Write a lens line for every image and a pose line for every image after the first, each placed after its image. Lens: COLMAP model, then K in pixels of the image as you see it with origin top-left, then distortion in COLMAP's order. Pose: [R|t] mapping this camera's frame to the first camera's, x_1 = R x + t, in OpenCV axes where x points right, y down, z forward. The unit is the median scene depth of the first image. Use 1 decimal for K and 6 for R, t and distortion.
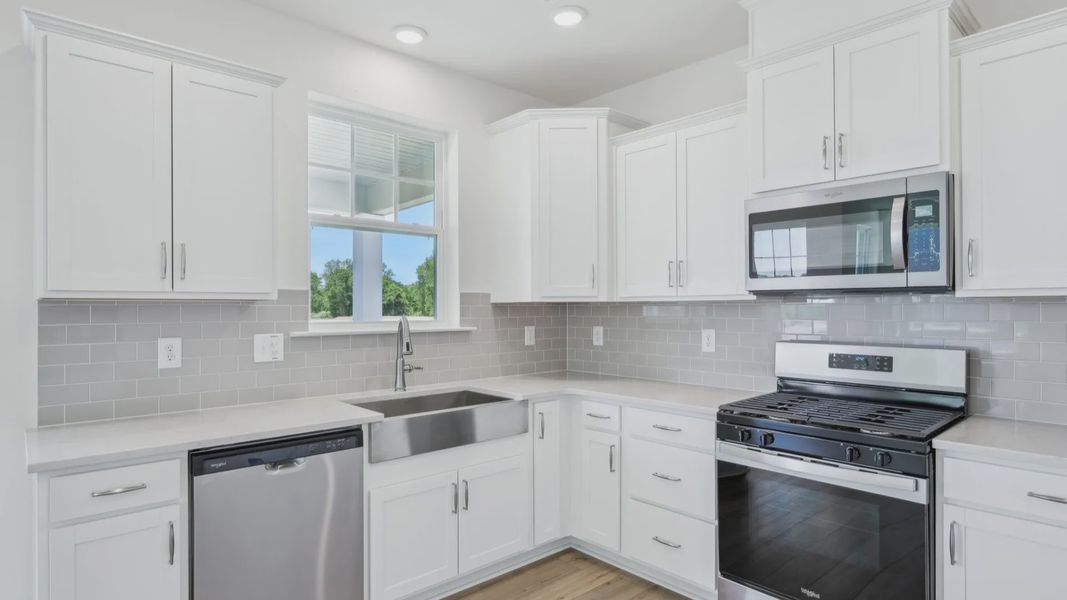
lens RADIAL K [[564.8, 0, 534.7], [0, 564.8, 317.1], [0, 0, 1]] dist [-0.002934, -0.001076]
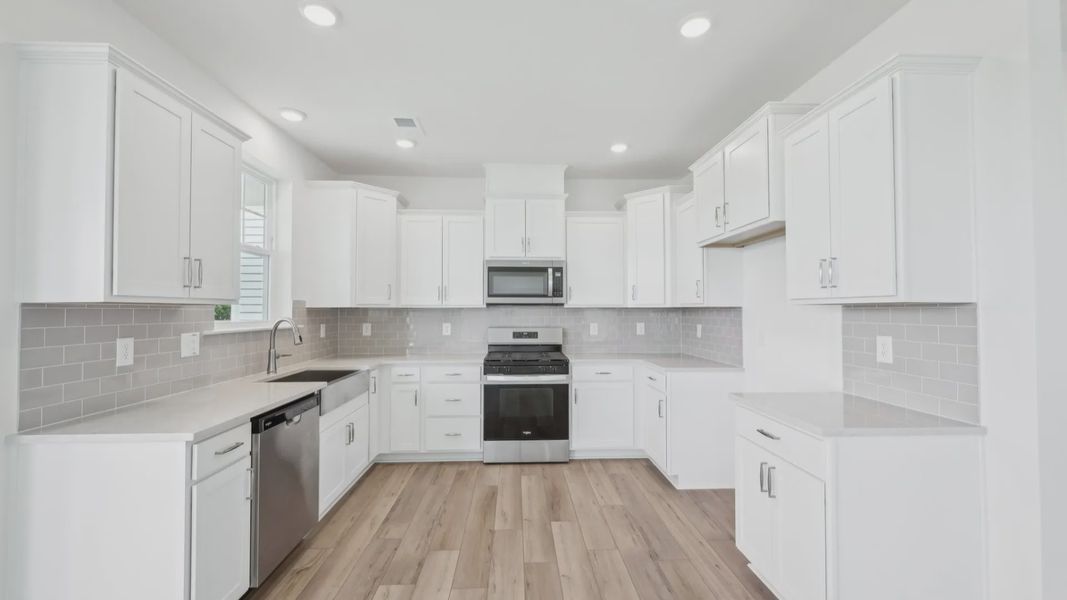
lens RADIAL K [[426.0, 0, 533.7], [0, 426.0, 316.1], [0, 0, 1]] dist [-0.000234, -0.000018]
pose [[0.639054, -0.007404, 0.769126, -0.683249], [0.011287, 0.999936, 0.000247, 0.002114], [-0.769079, 0.008524, 0.639097, -0.128722]]
